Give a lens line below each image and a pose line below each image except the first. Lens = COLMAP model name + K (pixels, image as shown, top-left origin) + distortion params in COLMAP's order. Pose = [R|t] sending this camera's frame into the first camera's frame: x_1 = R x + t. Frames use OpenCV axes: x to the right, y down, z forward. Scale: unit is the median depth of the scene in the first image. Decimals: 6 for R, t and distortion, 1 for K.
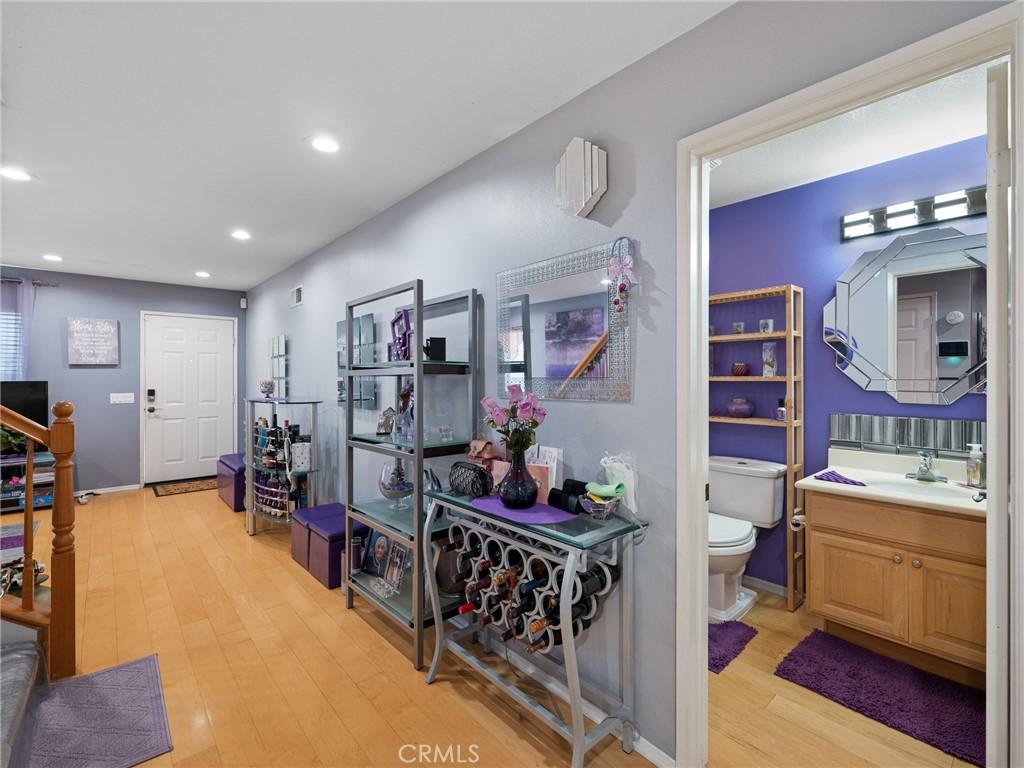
lens RADIAL K [[465.9, 0, 514.3], [0, 465.9, 382.5], [0, 0, 1]] dist [-0.001660, 0.000620]
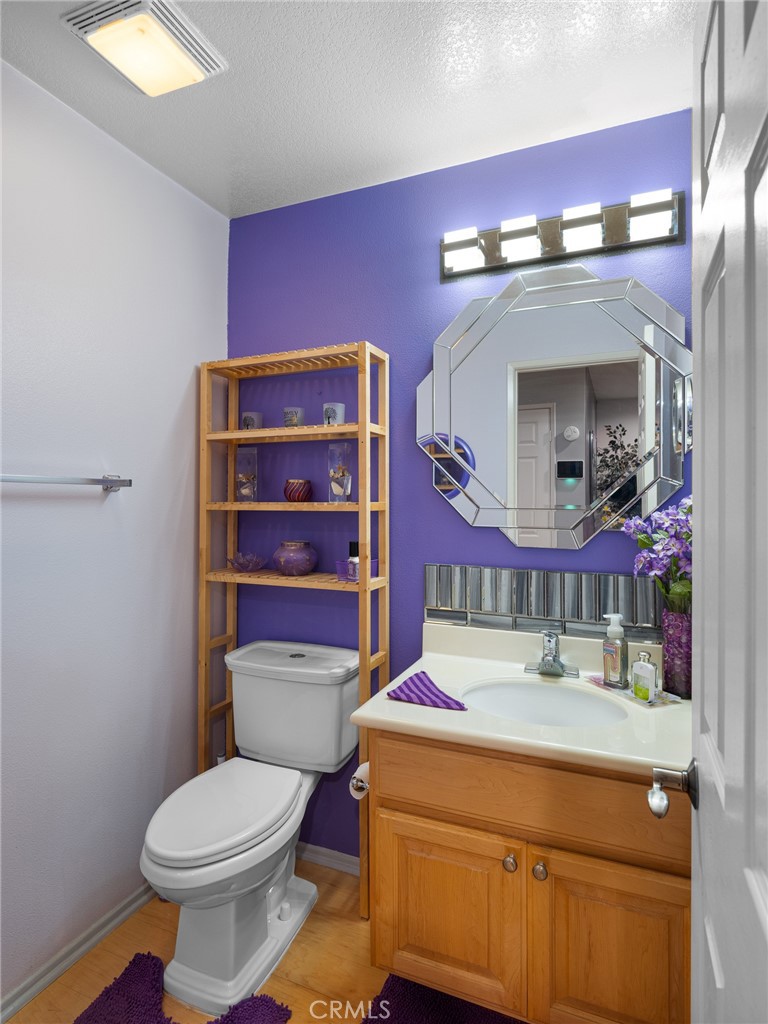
lens RADIAL K [[563.4, 0, 384.0], [0, 563.4, 512.0], [0, 0, 1]] dist [0.001251, -0.000002]
pose [[0.900849, -0.007707, 0.434064, 0.318114], [0.002799, 0.999925, 0.011943, -0.010342], [-0.434124, -0.009544, 0.900803, 0.372810]]
